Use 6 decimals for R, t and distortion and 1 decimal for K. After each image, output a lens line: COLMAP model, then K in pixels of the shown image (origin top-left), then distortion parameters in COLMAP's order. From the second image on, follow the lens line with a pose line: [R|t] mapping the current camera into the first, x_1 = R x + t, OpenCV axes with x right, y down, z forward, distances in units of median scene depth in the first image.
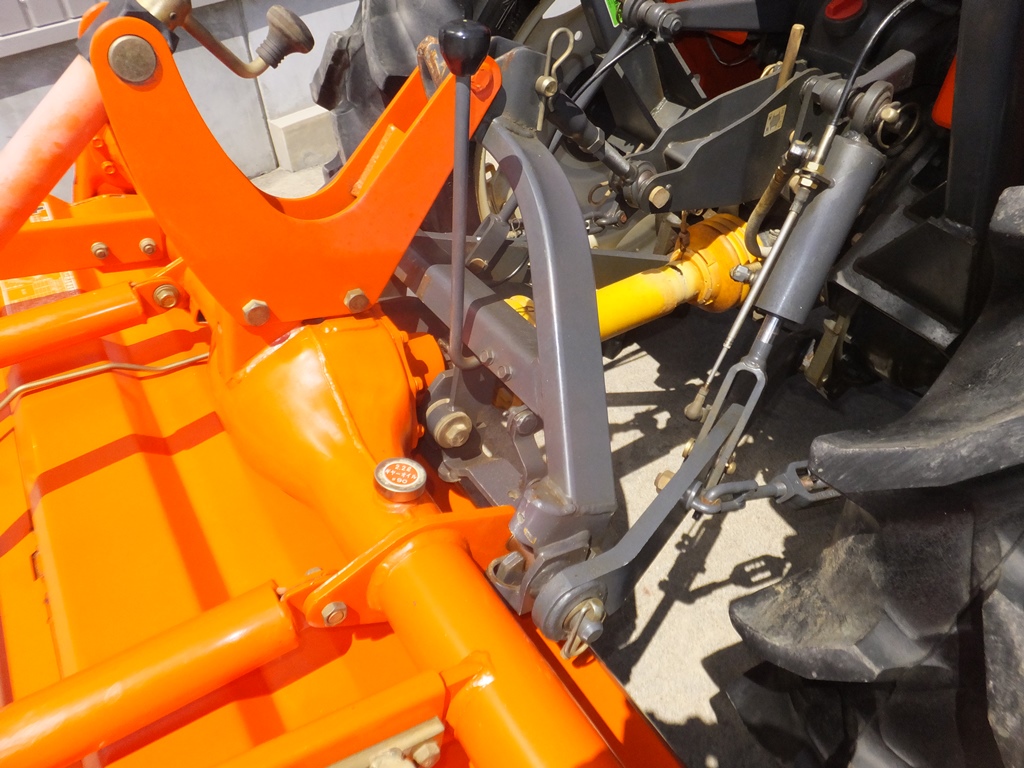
lens RADIAL K [[796.0, 0, 512.0], [0, 796.0, 384.0], [0, 0, 1]] dist [-0.007734, -0.010522]
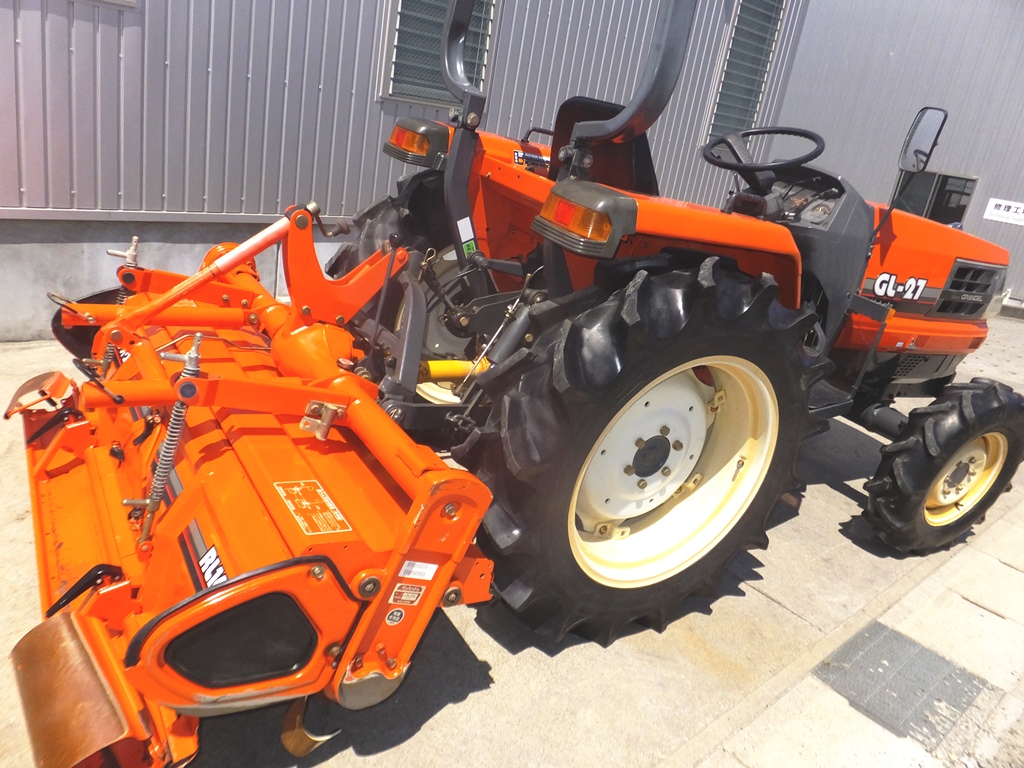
lens RADIAL K [[756.5, 0, 512.0], [0, 756.5, 384.0], [0, 0, 1]] dist [0.001908, 0.001028]
pose [[0.975713, 0.203866, 0.080138, 0.222241], [-0.167101, 0.929263, -0.329466, 0.870002], [-0.141636, 0.308073, 0.940760, -1.483805]]
